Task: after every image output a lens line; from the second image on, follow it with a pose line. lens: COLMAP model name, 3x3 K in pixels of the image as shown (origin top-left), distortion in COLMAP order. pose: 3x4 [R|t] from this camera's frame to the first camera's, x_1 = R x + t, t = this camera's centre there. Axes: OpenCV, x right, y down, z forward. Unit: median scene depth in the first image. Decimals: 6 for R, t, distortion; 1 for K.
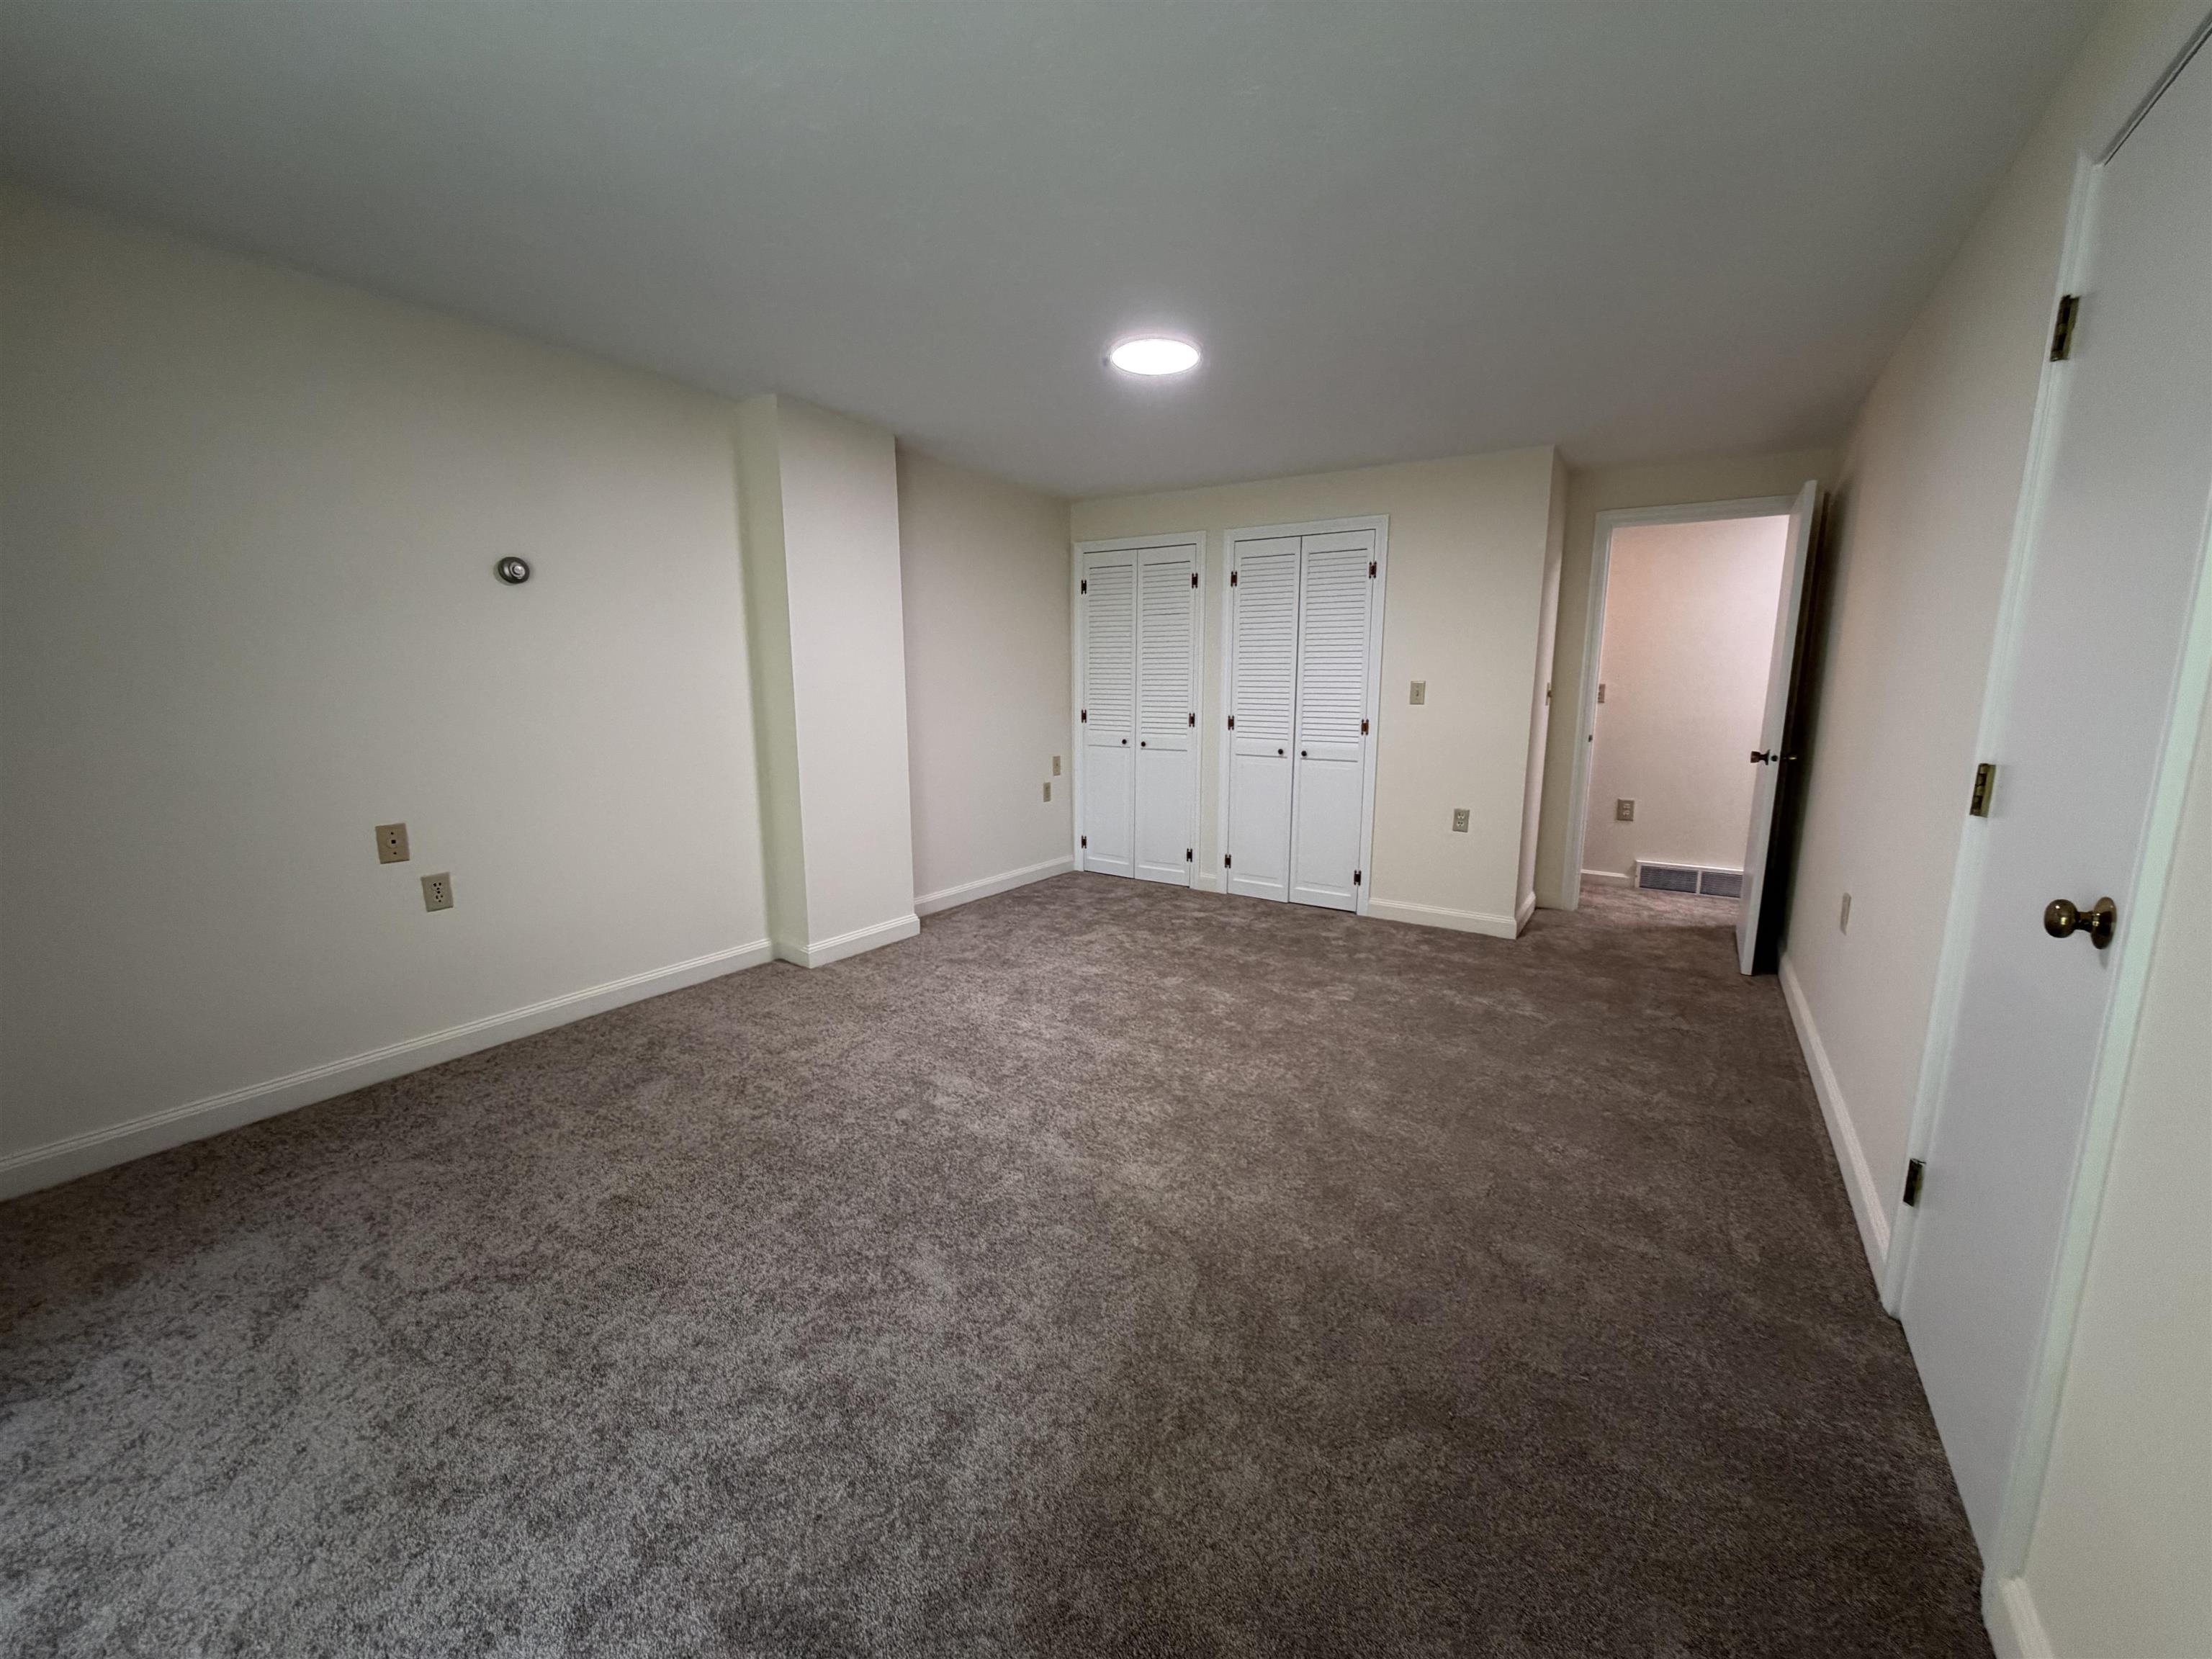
lens RADIAL K [[875.4, 0, 1106.0], [0, 875.4, 829.5], [0, 0, 1]] dist [-0.000695, -0.000176]
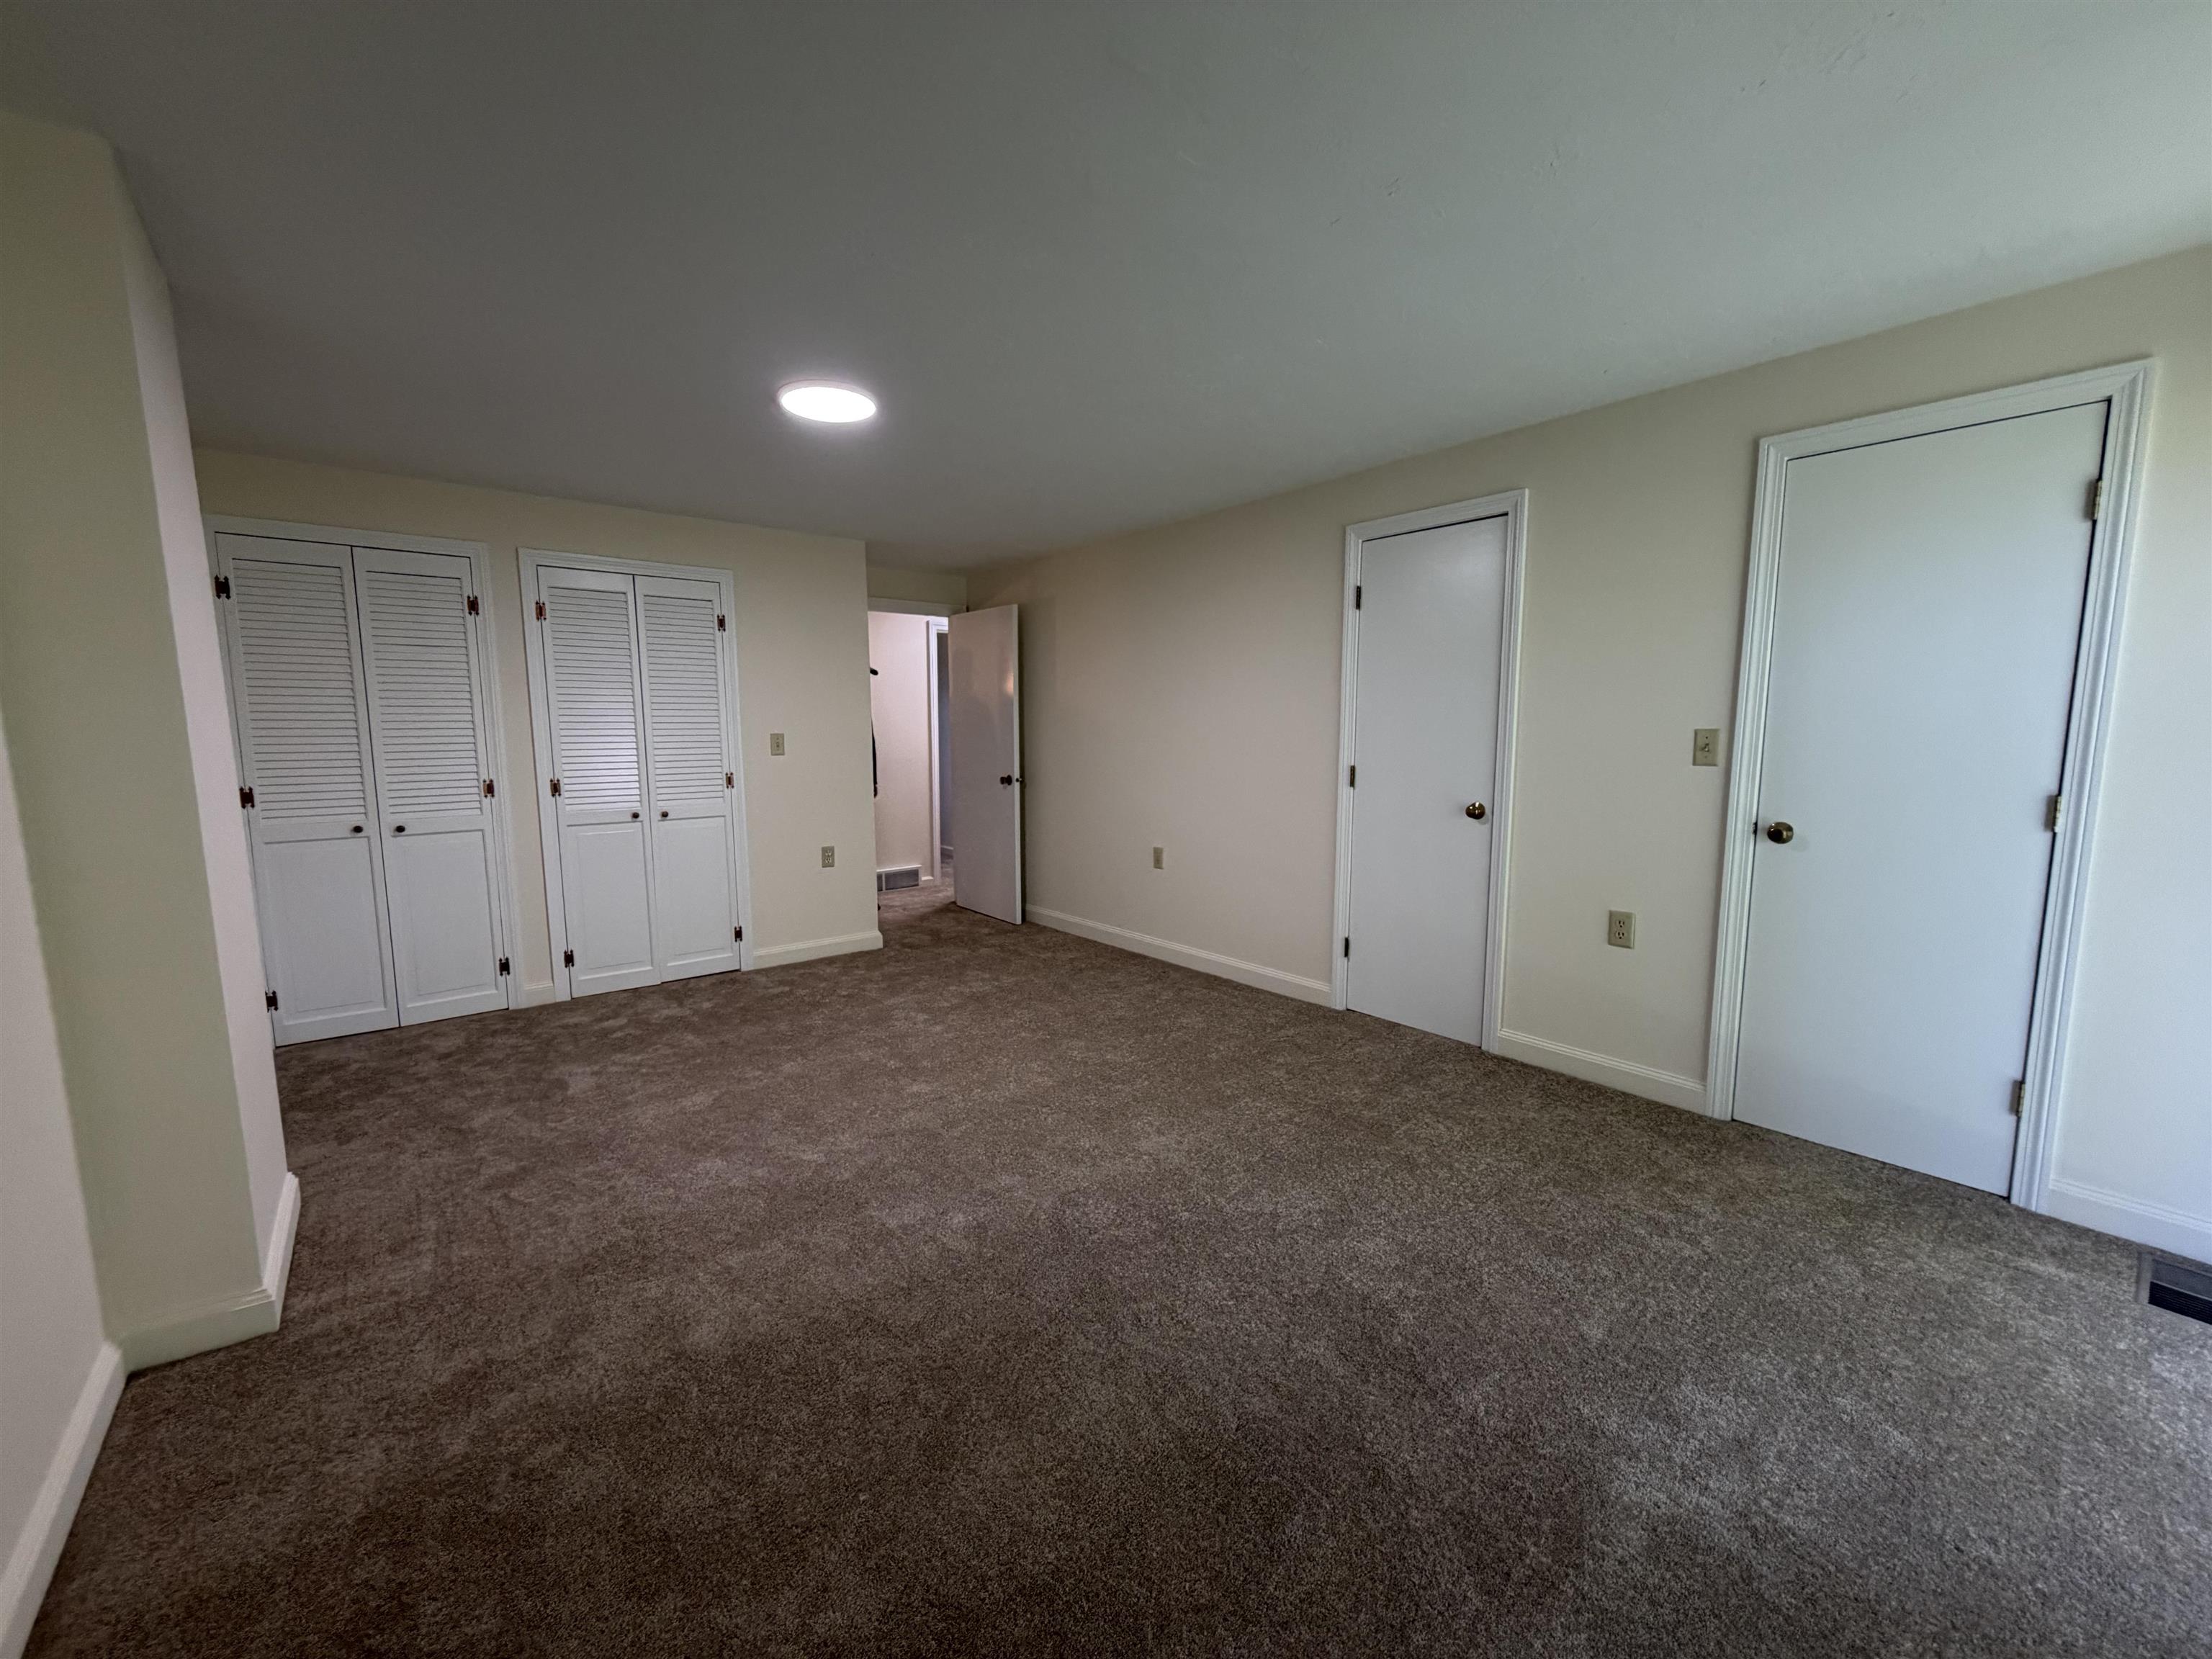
lens RADIAL K [[875.4, 0, 1106.0], [0, 875.4, 829.5], [0, 0, 1]] dist [-0.000695, -0.000176]
pose [[0.303541, -0.118896, 0.945371, -0.530723], [0.167371, 0.983410, 0.069940, -0.062908], [-0.938003, 0.136998, 0.318405, 0.309280]]
